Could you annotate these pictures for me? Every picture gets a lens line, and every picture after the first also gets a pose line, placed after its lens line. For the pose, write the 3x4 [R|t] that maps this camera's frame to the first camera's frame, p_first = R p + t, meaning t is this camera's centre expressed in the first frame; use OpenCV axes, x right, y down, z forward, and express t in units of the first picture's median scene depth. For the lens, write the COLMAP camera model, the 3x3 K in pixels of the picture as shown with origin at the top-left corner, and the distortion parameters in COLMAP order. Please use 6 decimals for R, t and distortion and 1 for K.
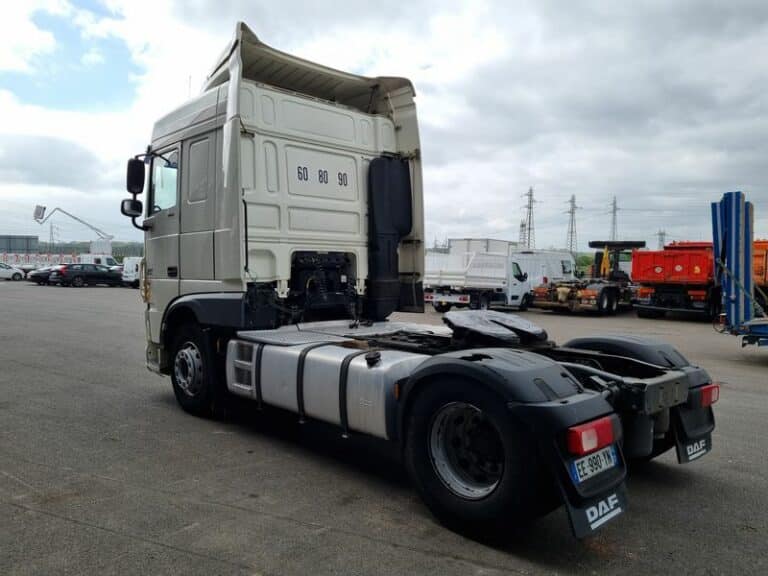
lens RADIAL K [[576.1, 0, 385.4], [0, 576.1, 291.9], [0, 0, 1]] dist [0.042129, -0.009923]
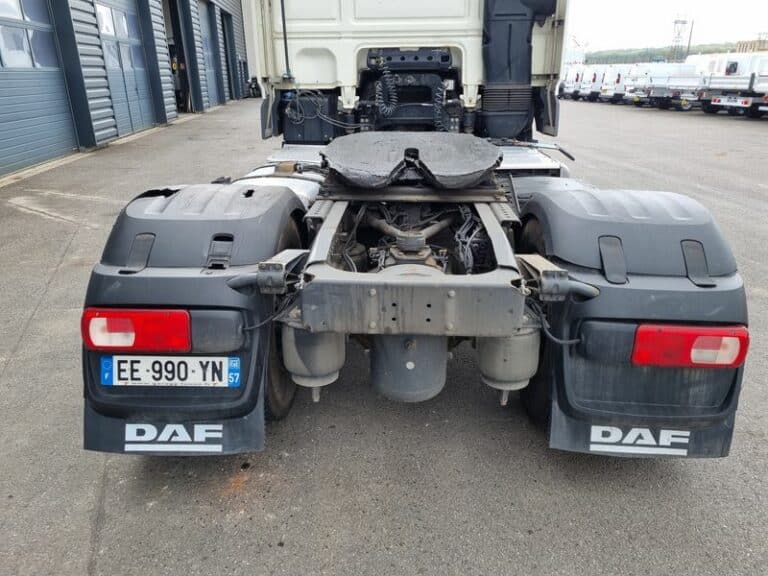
lens RADIAL K [[617.2, 0, 388.9], [0, 617.2, 281.2], [0, 0, 1]] dist [0.054412, -0.001704]
pose [[0.694279, 0.216039, -0.686516, 0.516262], [-0.015882, 0.958250, 0.285490, -0.007340], [0.719531, -0.187306, 0.668724, 0.368553]]
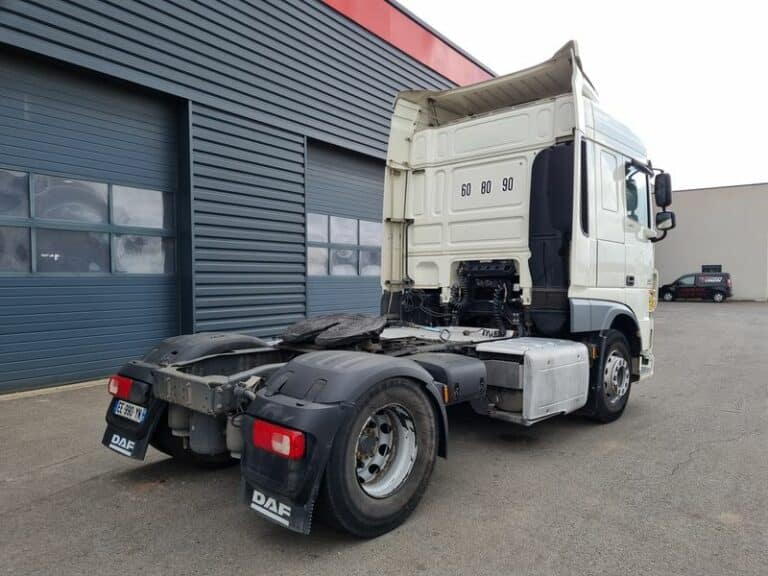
lens RADIAL K [[576.1, 0, 392.0], [0, 576.1, 292.6], [0, 0, 1]] dist [0.042129, -0.009923]
pose [[0.062607, 0.009293, -0.997995, 0.914022], [-0.043648, 0.999025, 0.006564, -0.012061], [0.997083, 0.043149, 0.062952, 0.781986]]
